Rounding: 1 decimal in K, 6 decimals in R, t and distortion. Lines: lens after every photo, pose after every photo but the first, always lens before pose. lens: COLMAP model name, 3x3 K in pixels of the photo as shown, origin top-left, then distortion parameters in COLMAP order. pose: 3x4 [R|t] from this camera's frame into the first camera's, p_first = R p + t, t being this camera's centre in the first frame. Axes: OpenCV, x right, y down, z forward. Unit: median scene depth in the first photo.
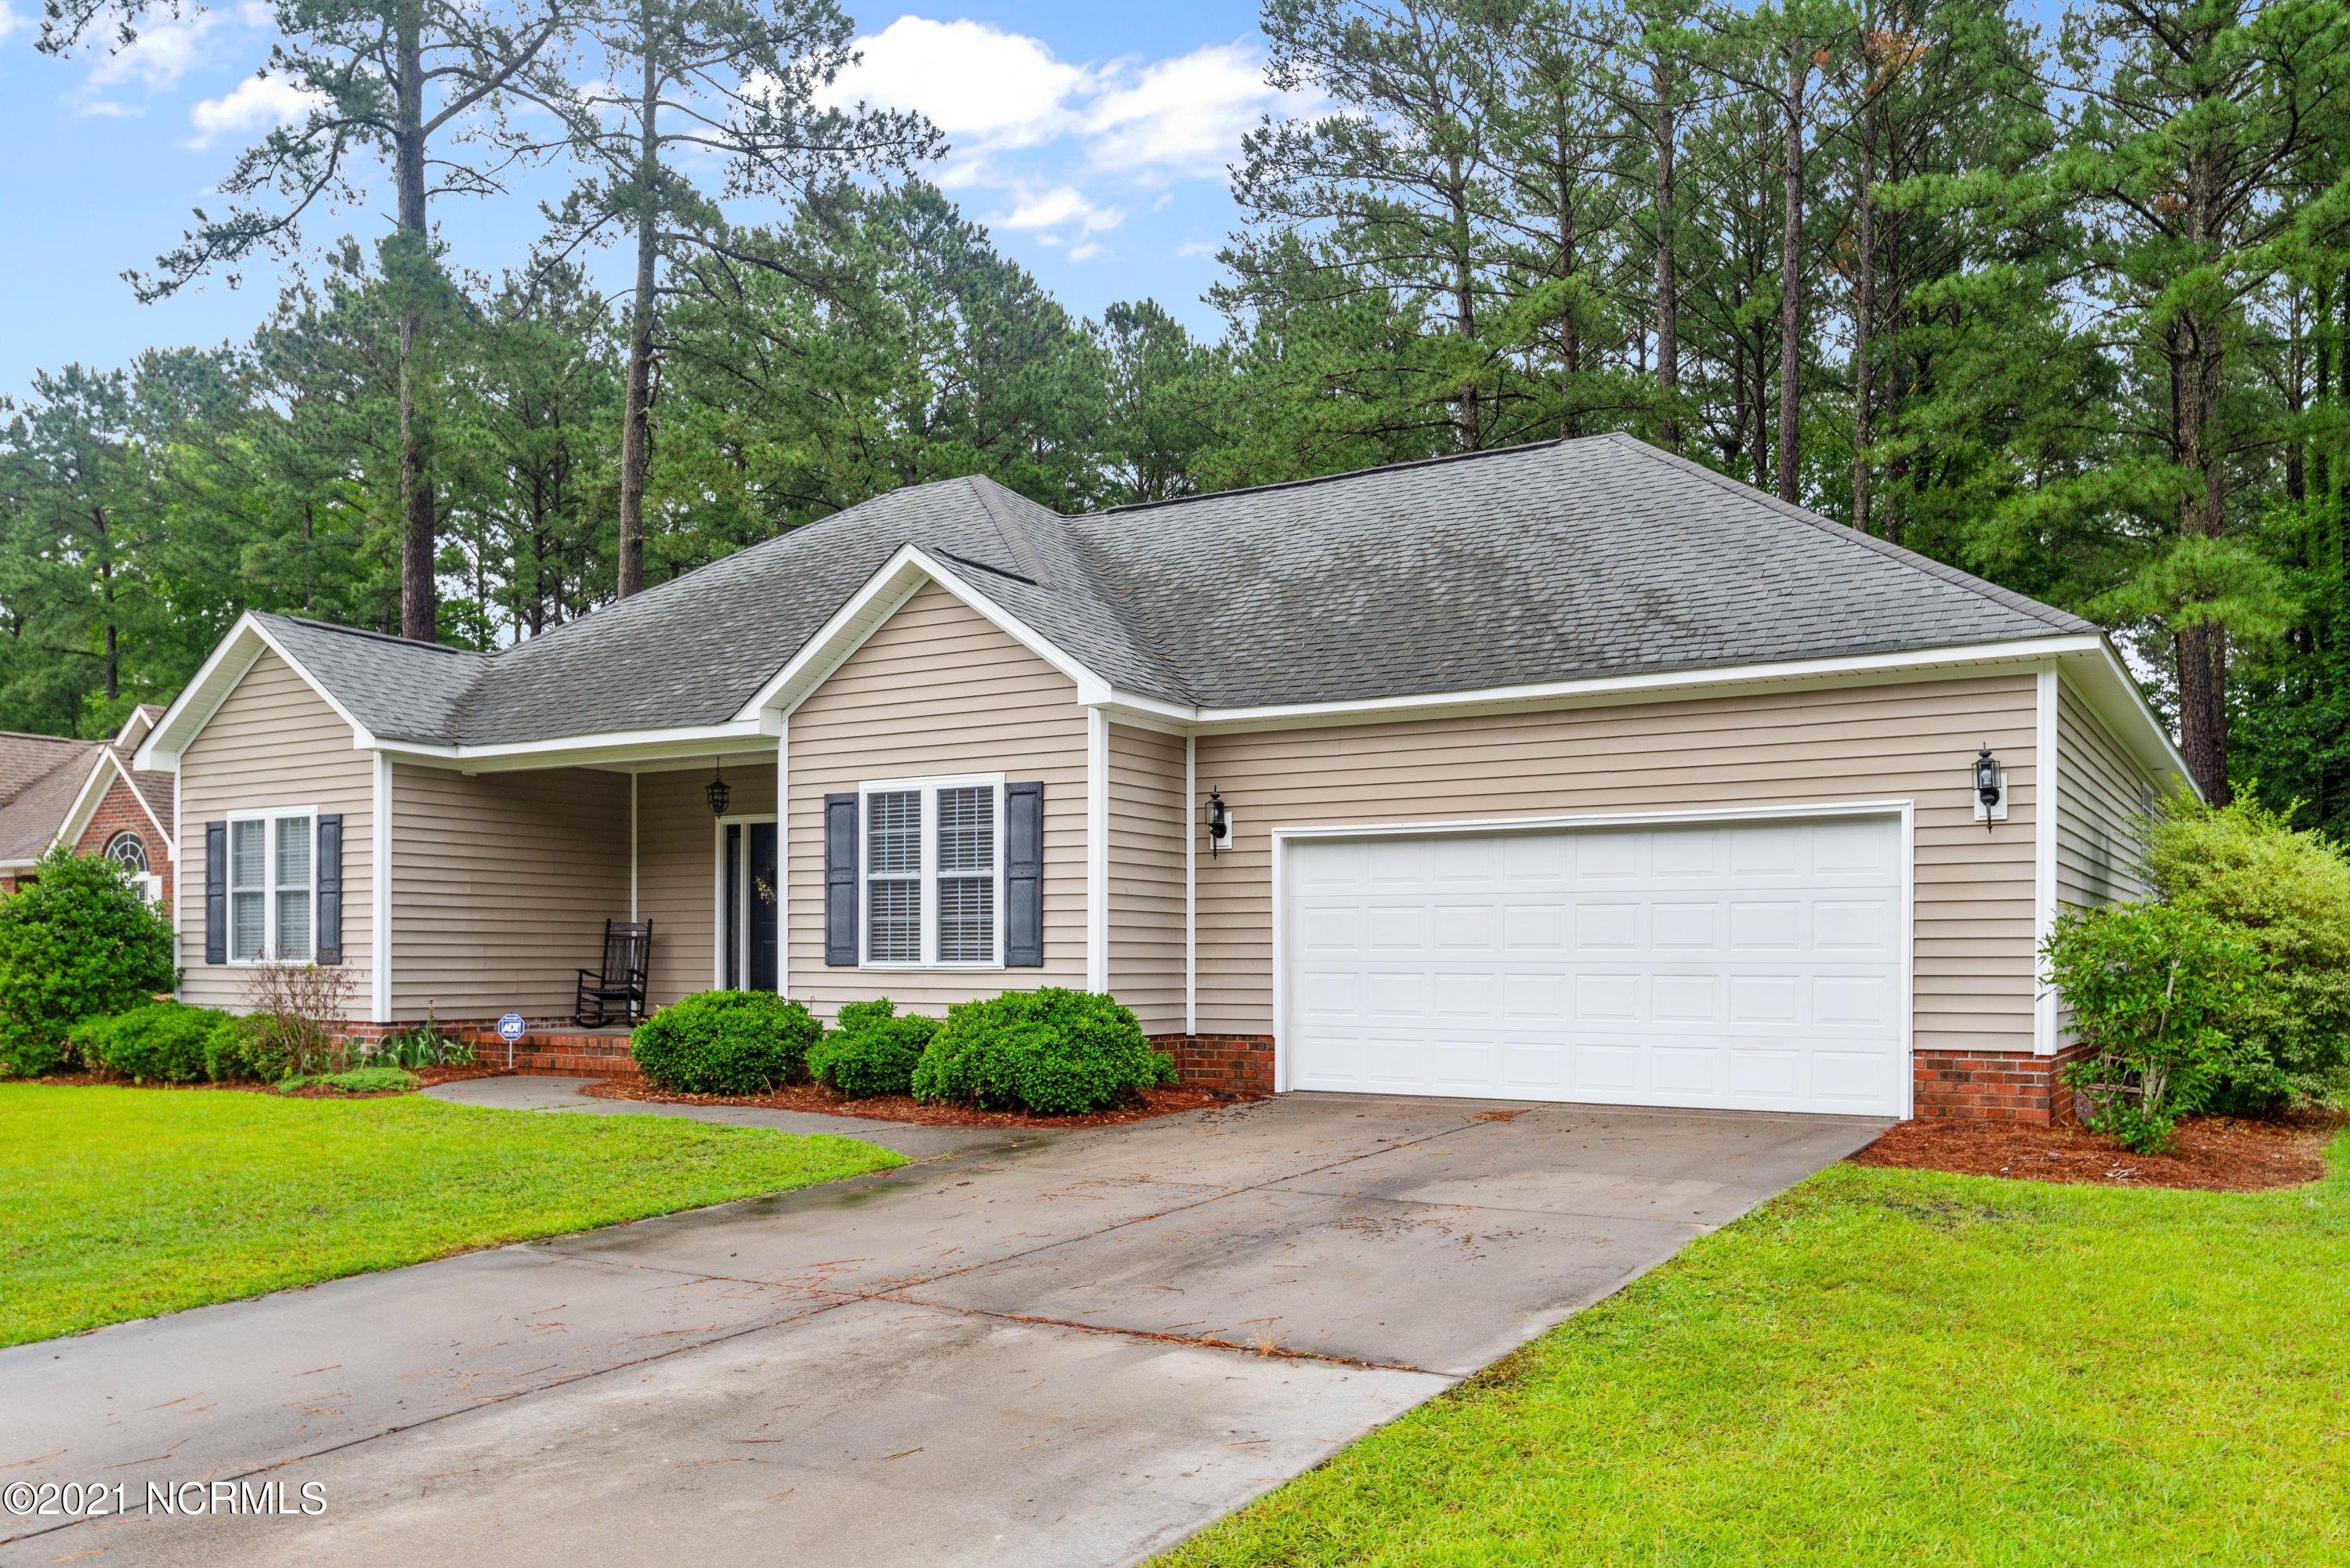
lens RADIAL K [[1870.4, 0, 1168.1], [0, 1870.4, 954.8], [0, 0, 1]] dist [-0.008695, -0.001284]
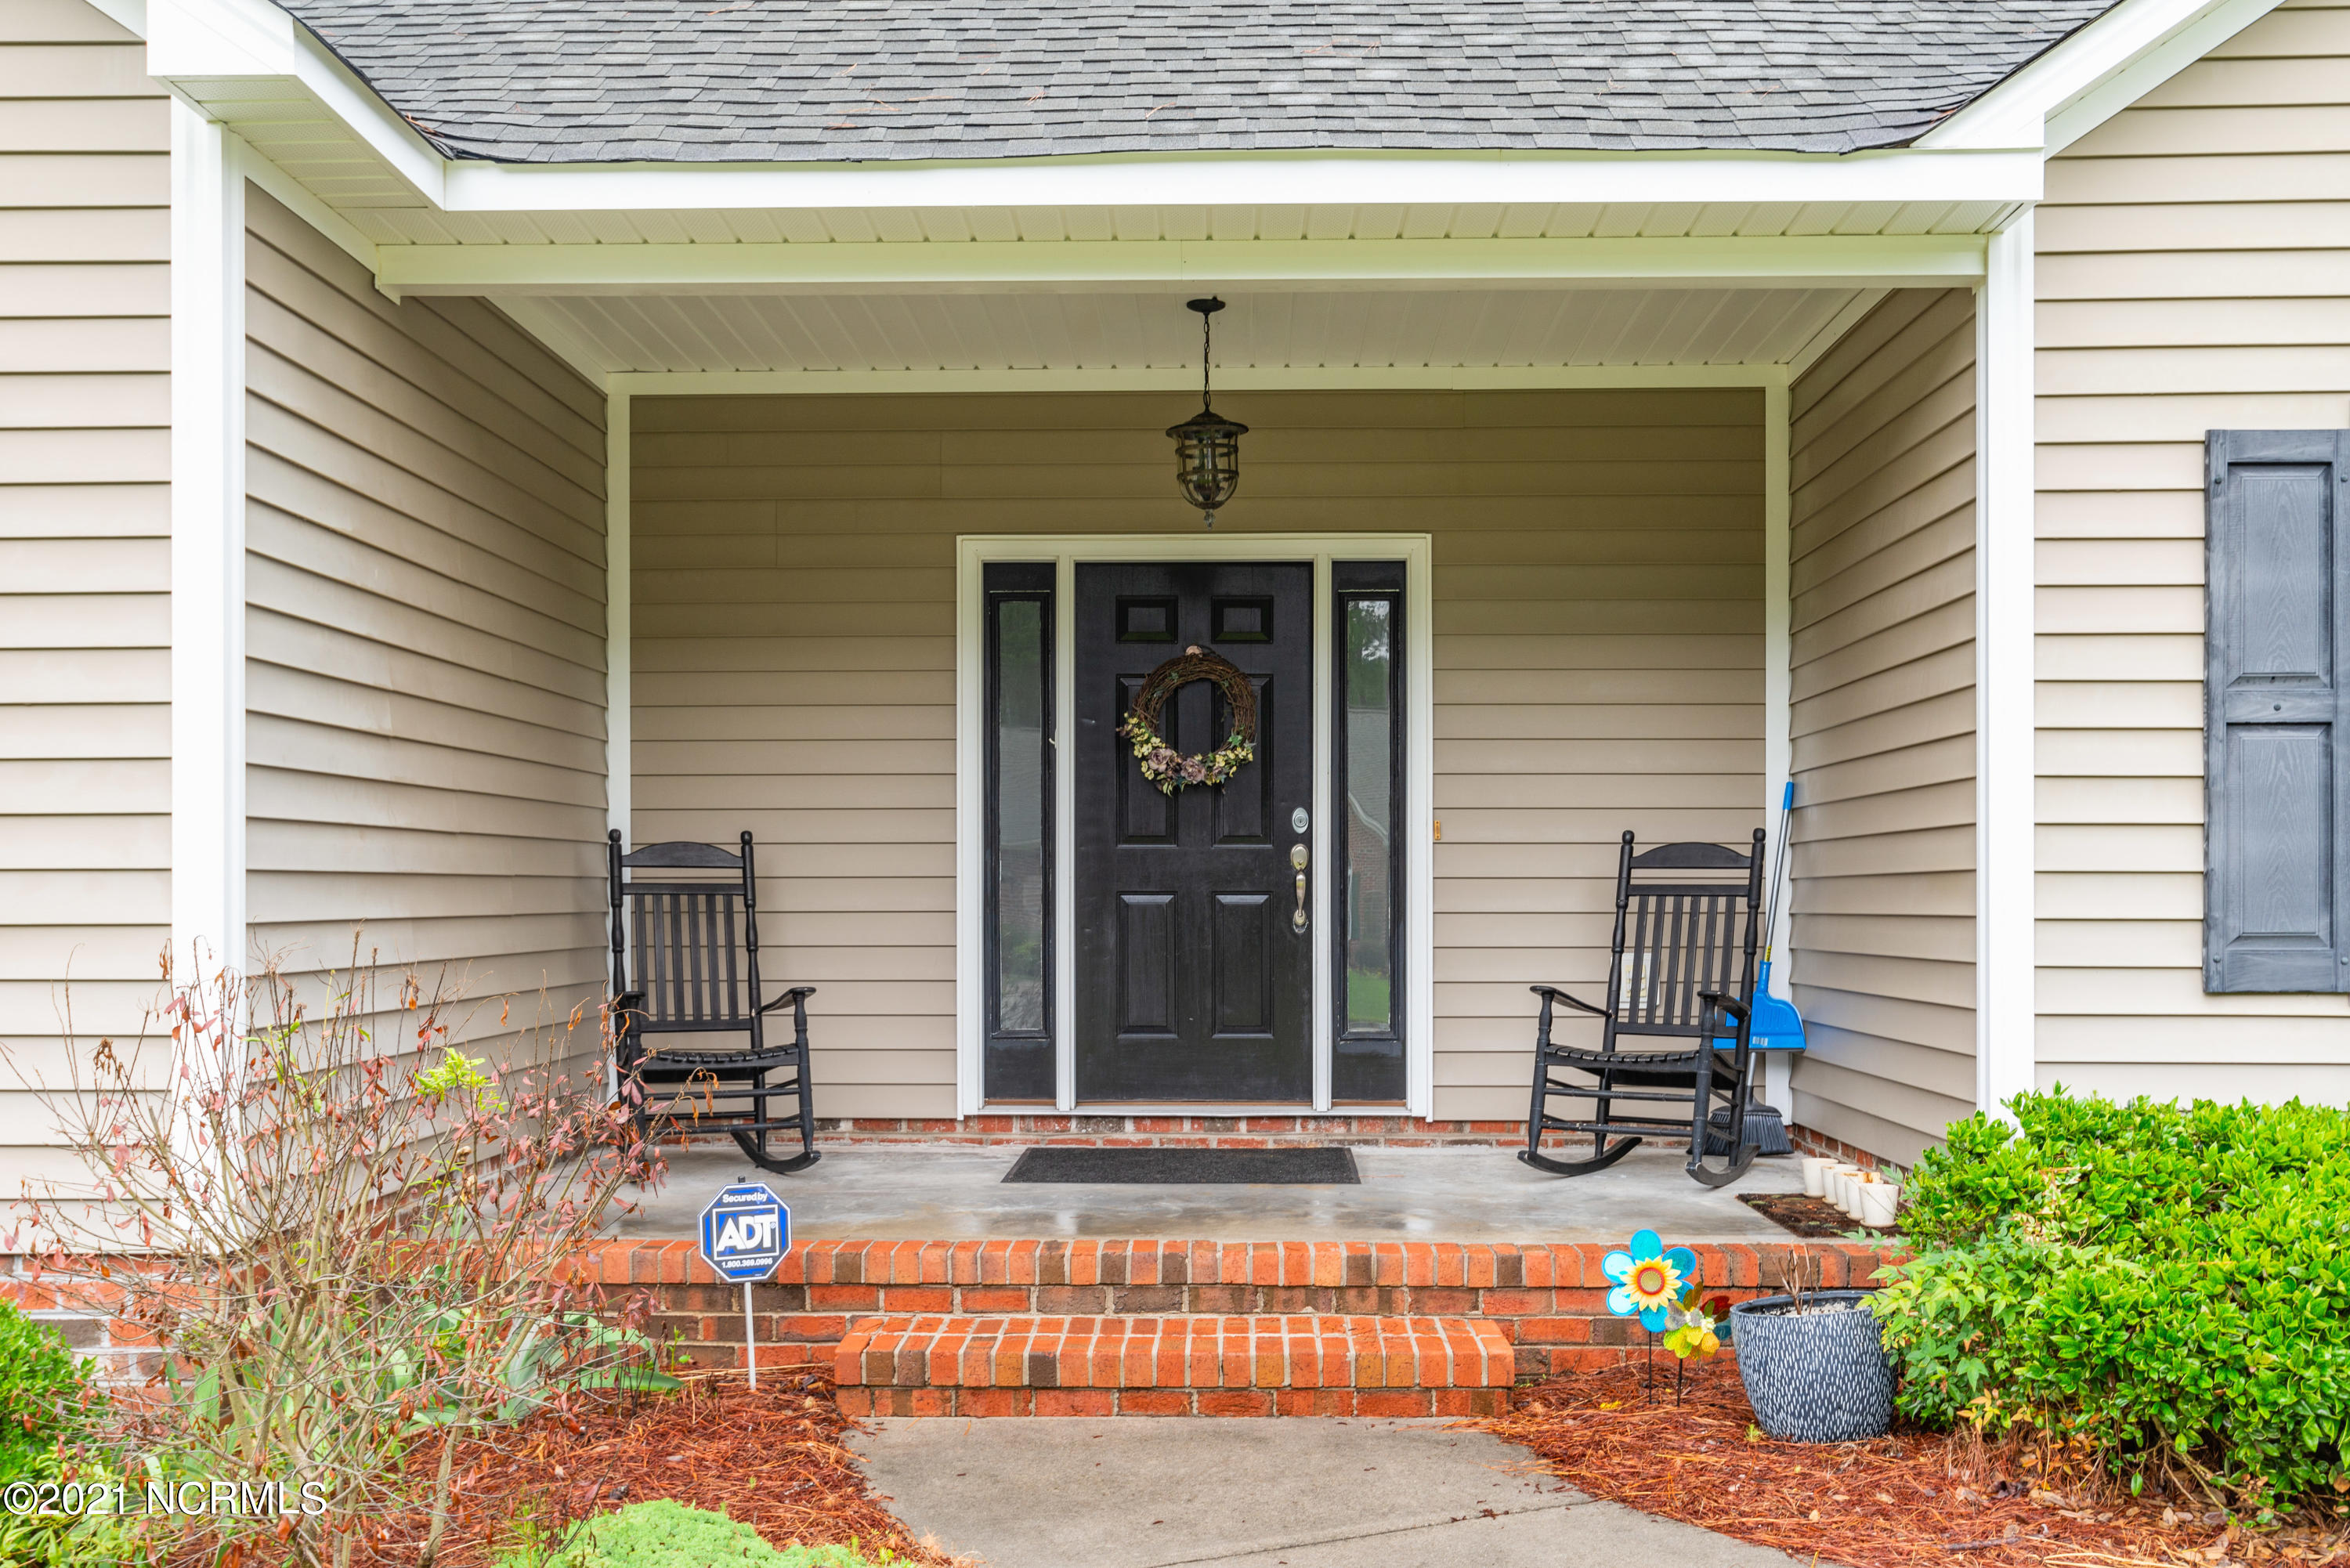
lens RADIAL K [[2251.8, 0, 1177.4], [0, 2251.8, 891.5], [0, 0, 1]] dist [0.006332, 0.006091]
pose [[0.863860, -0.002197, 0.503727, -0.530897], [-0.000550, 0.999986, 0.005303, -0.013177], [-0.503732, -0.004858, 0.863847, 0.794798]]
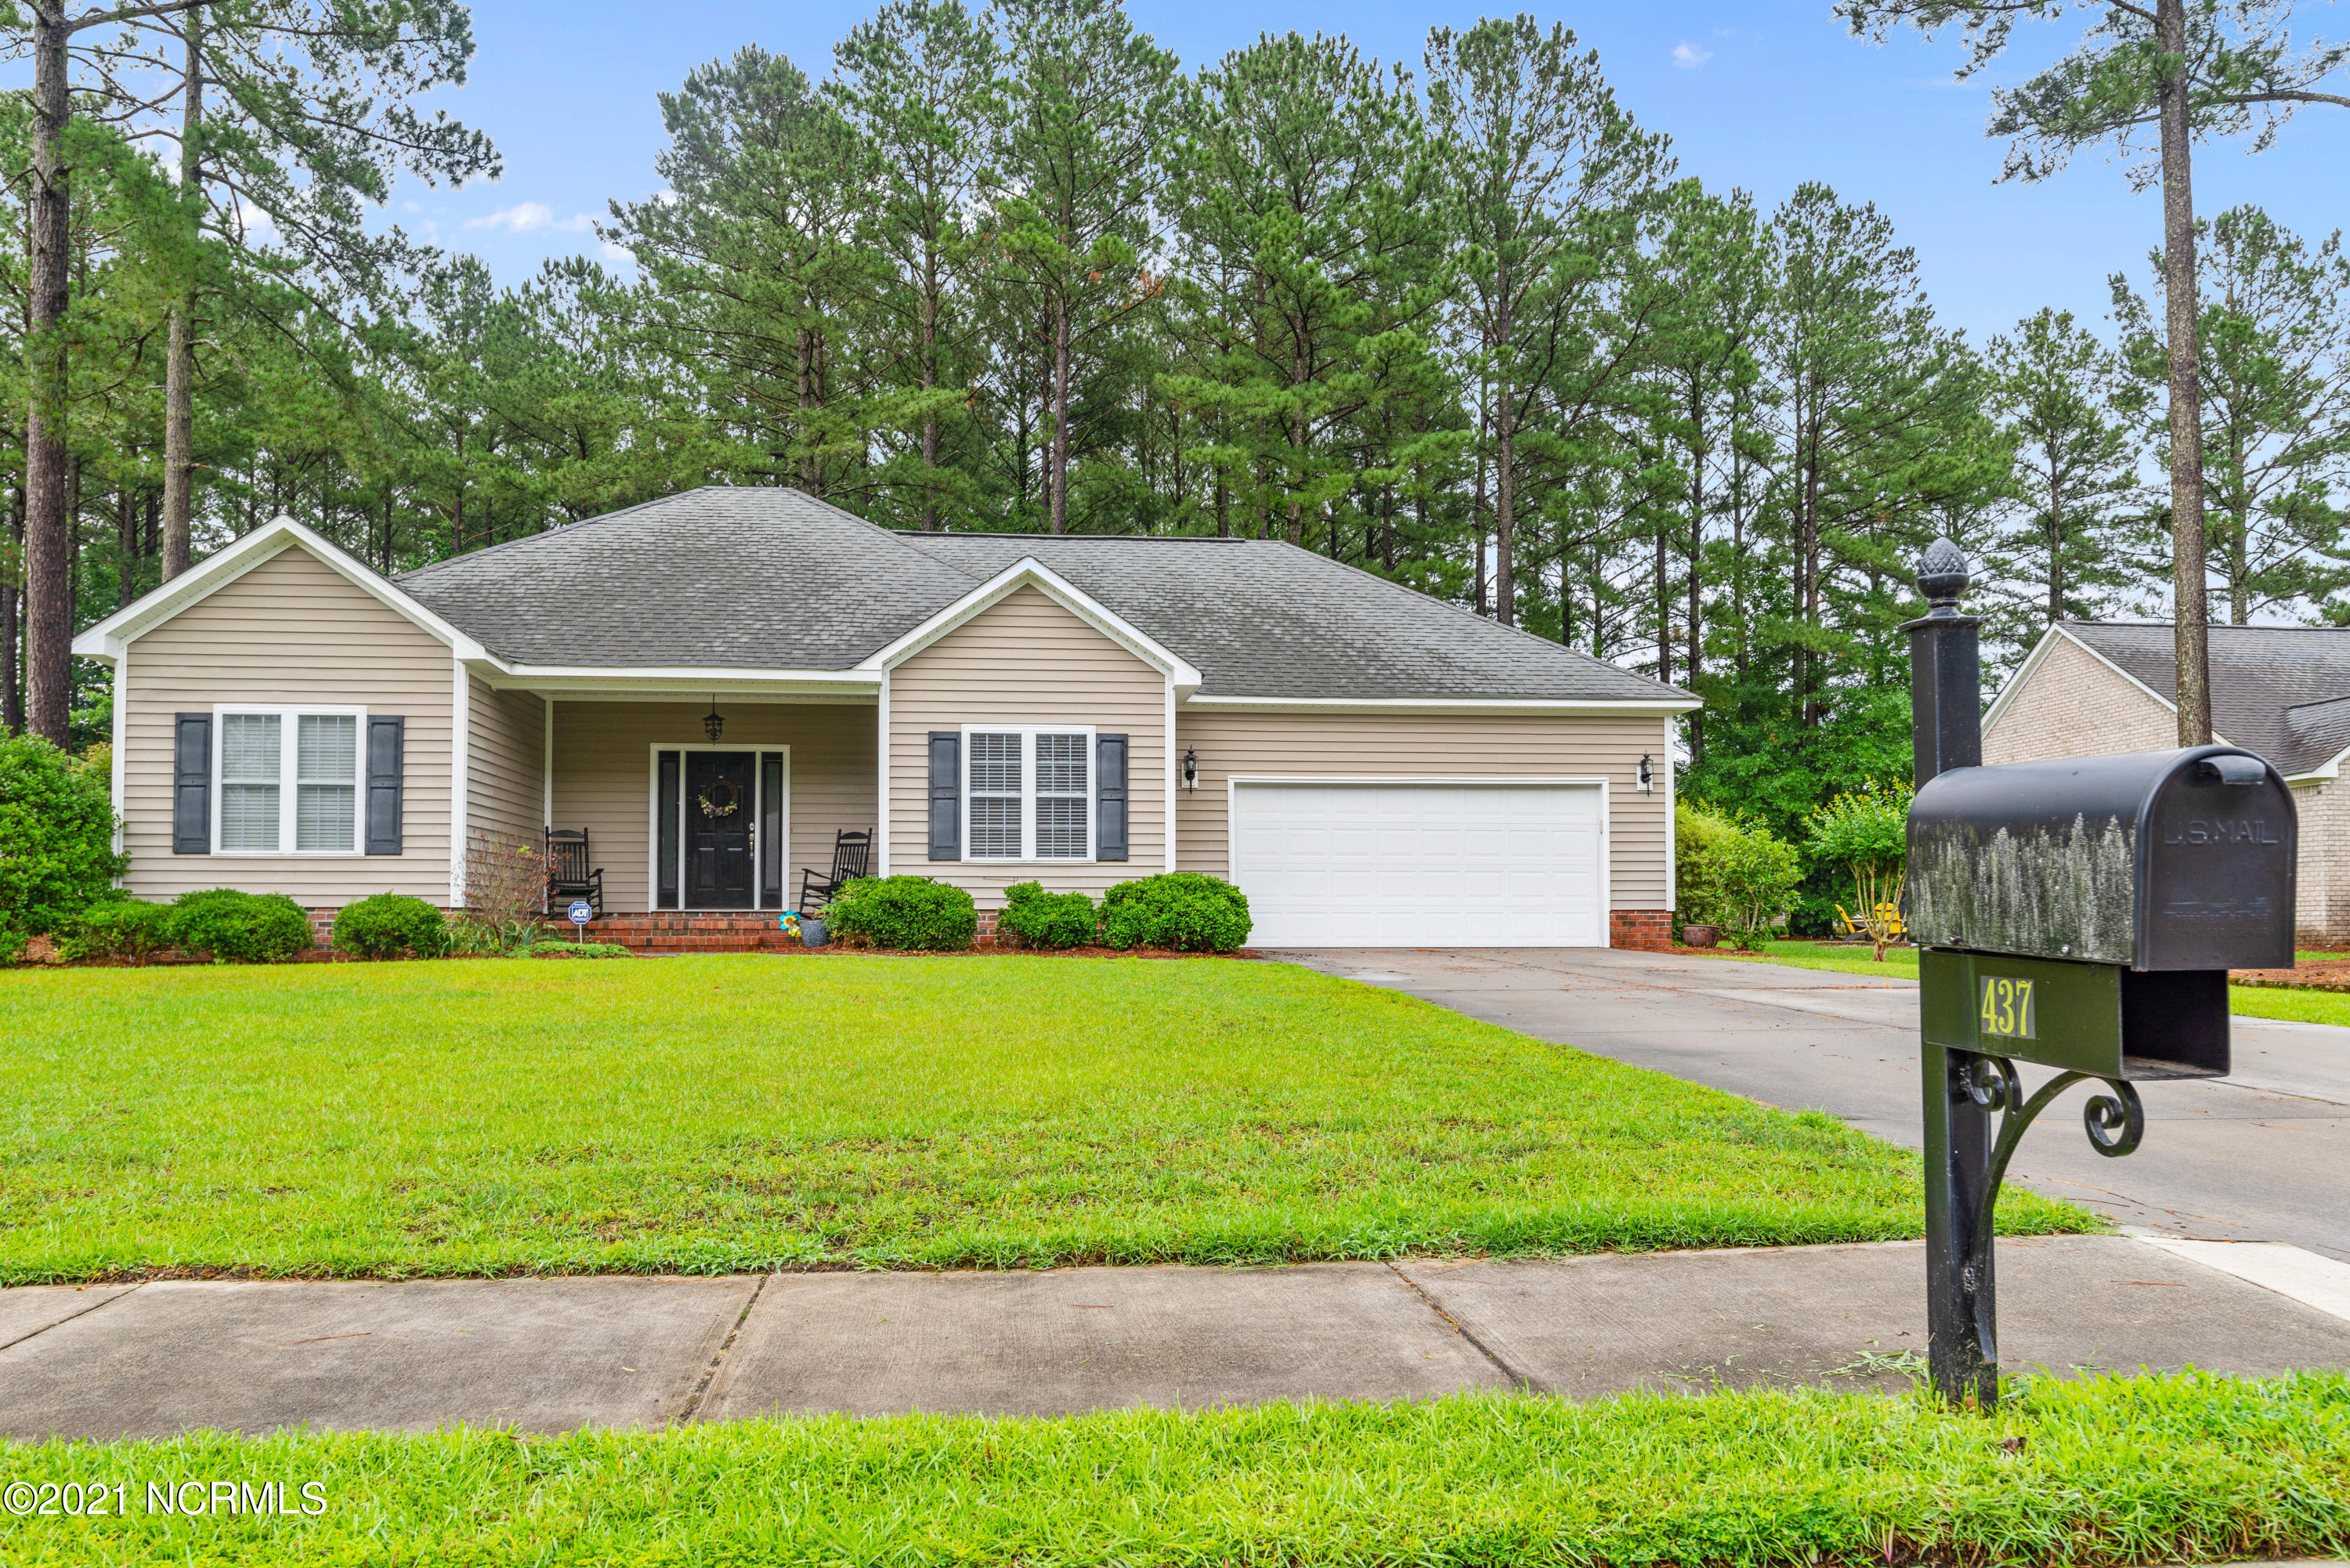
lens RADIAL K [[1617.8, 0, 1171.0], [0, 1617.8, 867.9], [0, 0, 1]] dist [-0.023379, 0.016798]
pose [[0.786051, 0.022975, 0.617735, -0.783308], [0.000907, 0.999265, -0.038319, 0.057380], [-0.618161, 0.030681, 0.785452, -0.007070]]
